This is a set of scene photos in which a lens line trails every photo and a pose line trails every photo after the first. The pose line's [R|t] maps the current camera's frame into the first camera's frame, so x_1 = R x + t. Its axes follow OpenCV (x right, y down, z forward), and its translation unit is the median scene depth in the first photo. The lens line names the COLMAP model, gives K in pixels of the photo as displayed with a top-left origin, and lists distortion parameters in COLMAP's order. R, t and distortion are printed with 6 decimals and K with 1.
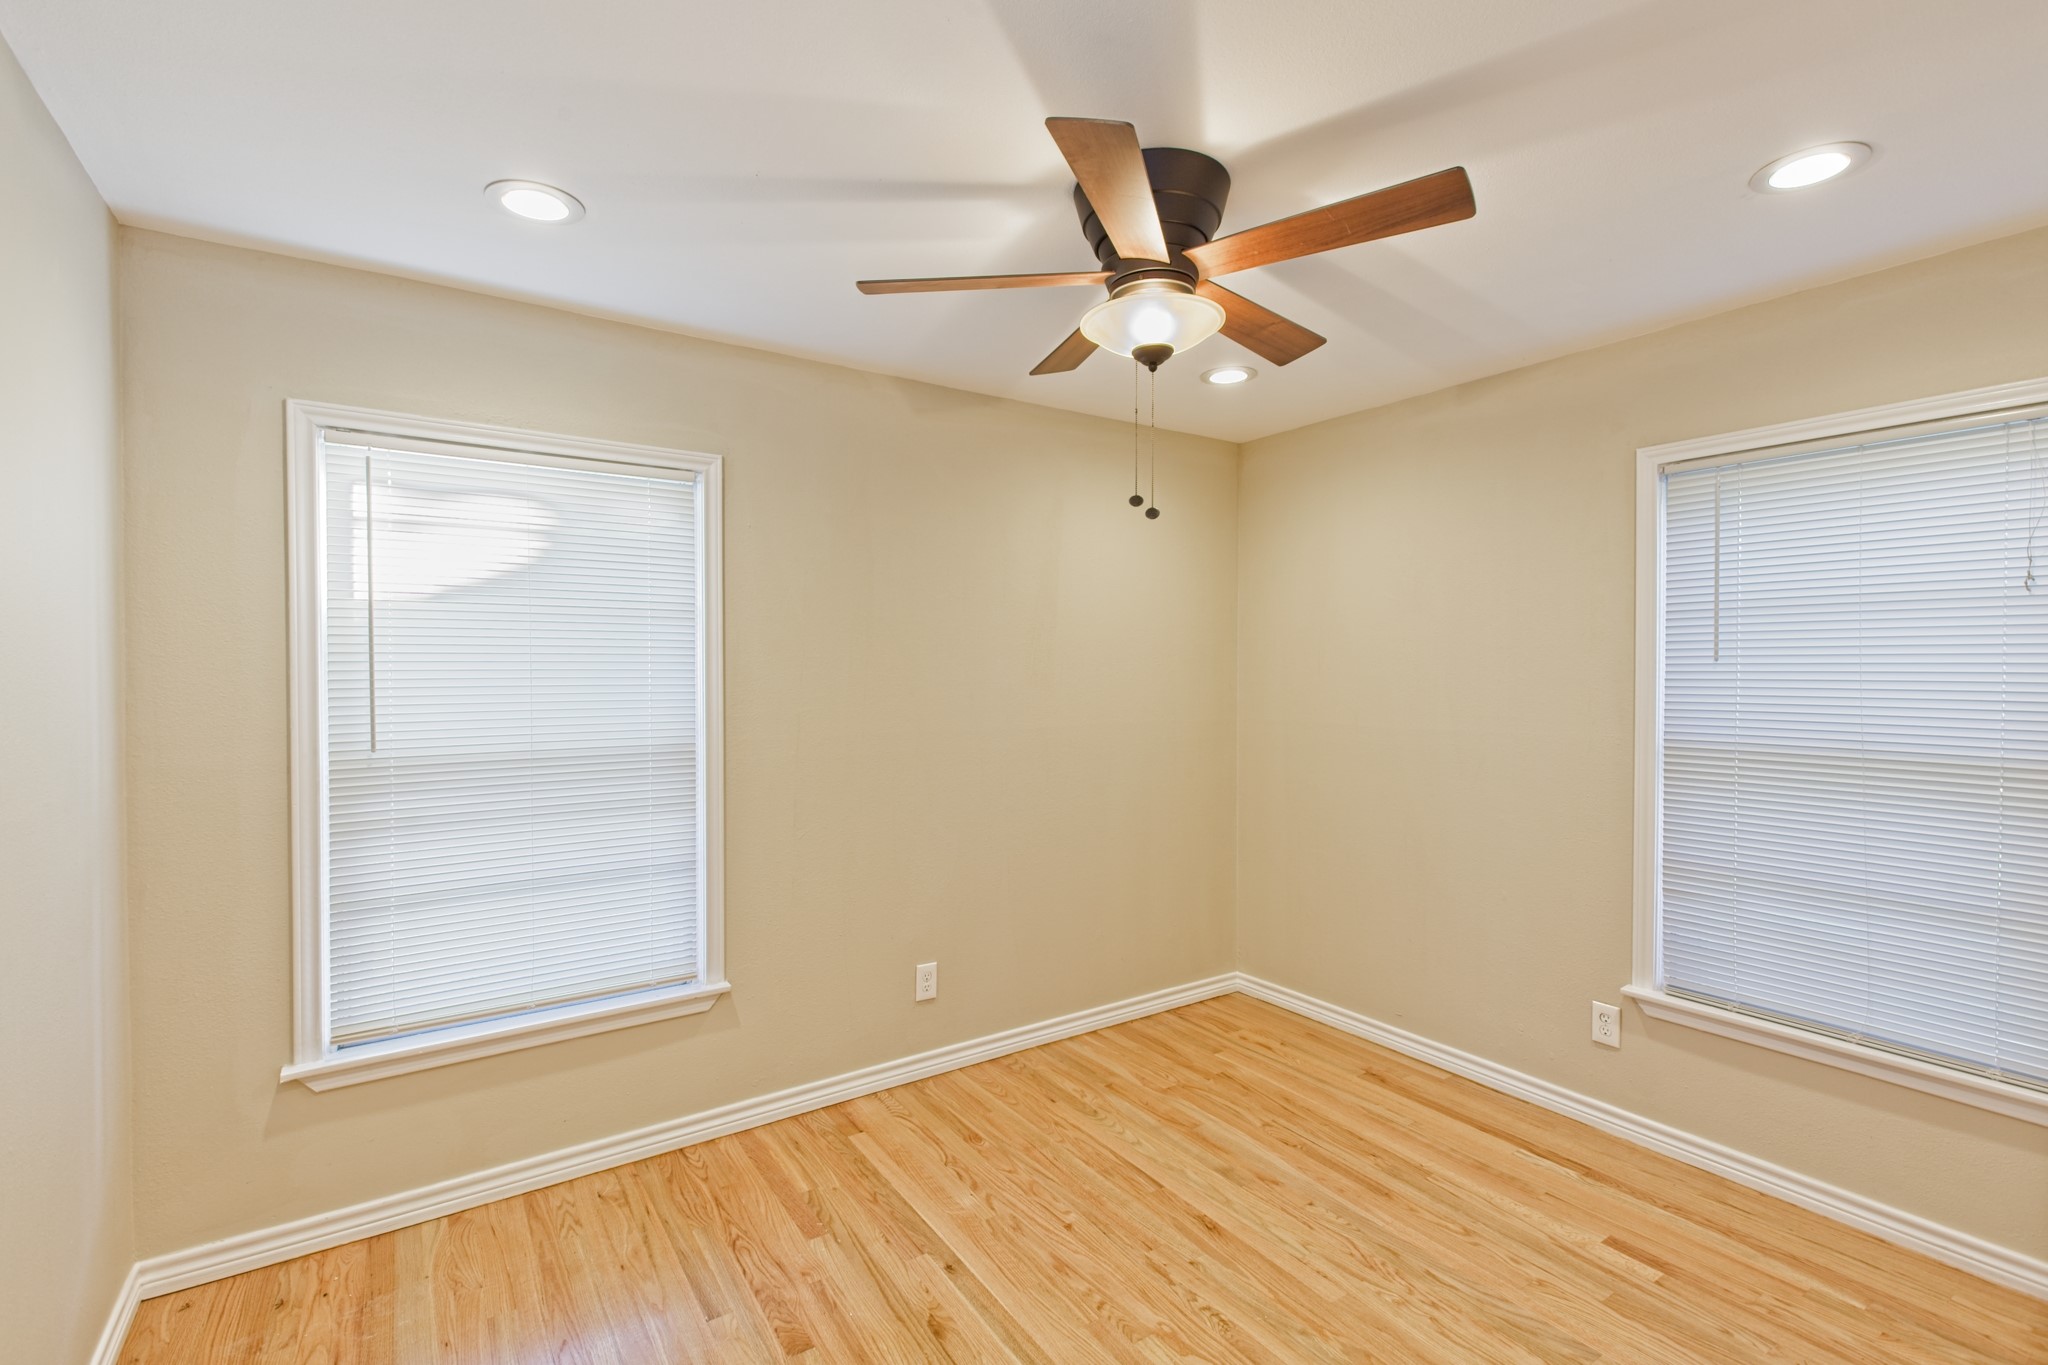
lens RADIAL K [[930.4, 0, 1027.1], [0, 930.4, 687.4], [0, 0, 1]] dist [0.024092, -0.012930]
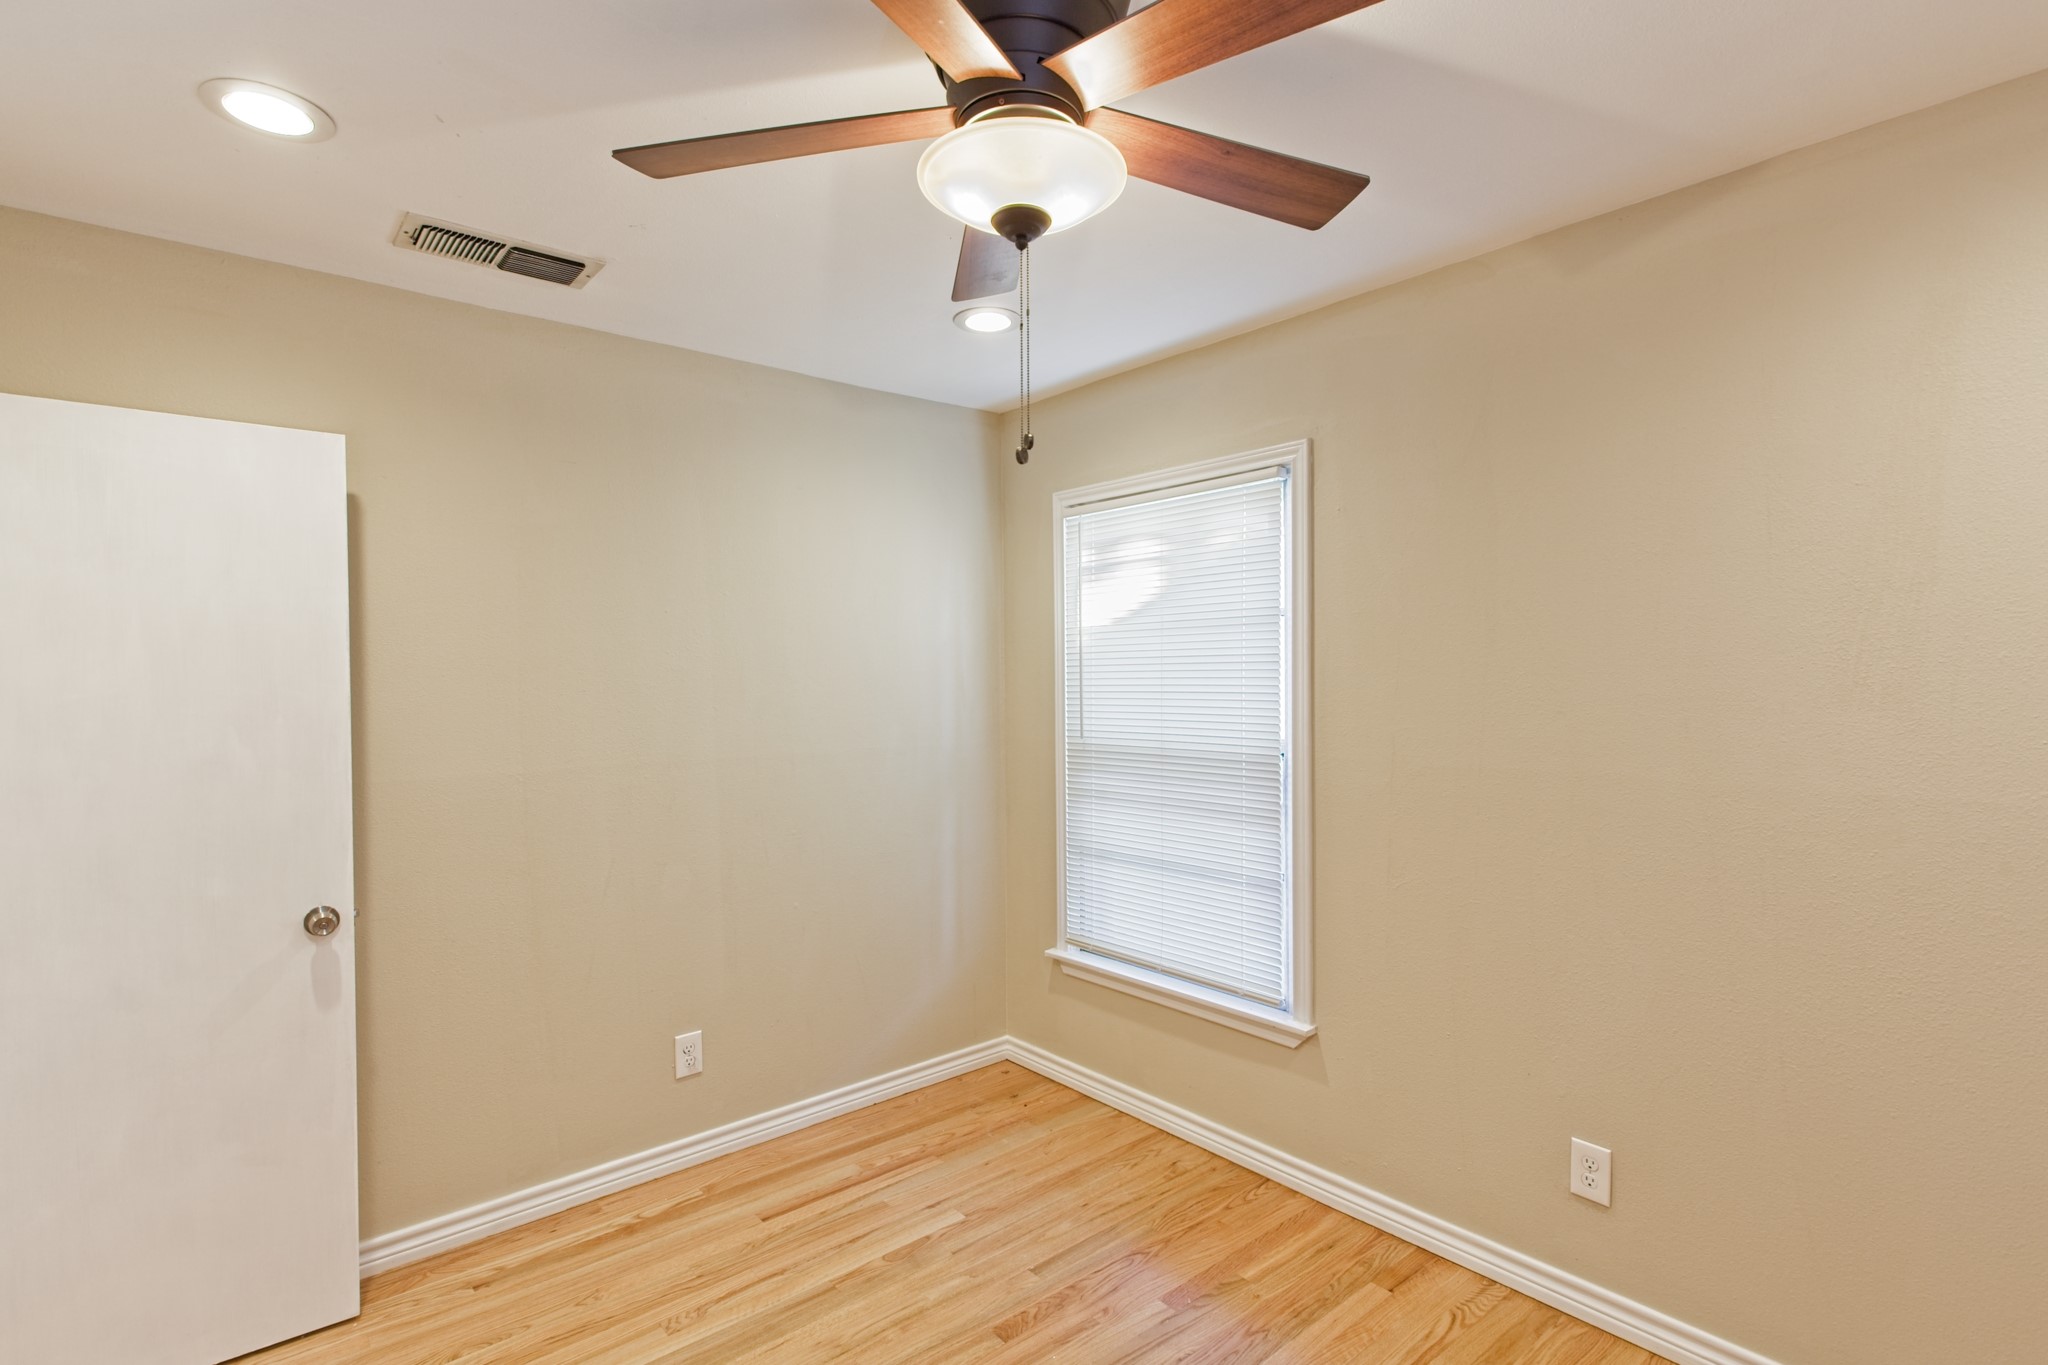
lens RADIAL K [[982.6, 0, 1033.9], [0, 982.6, 687.8], [0, 0, 1]] dist [0.000073, 0.000597]
pose [[0.110361, 0.010760, -0.993833, 0.628819], [-0.011709, 0.999886, 0.009525, -0.015279], [0.993823, 0.010586, 0.110474, 0.685346]]
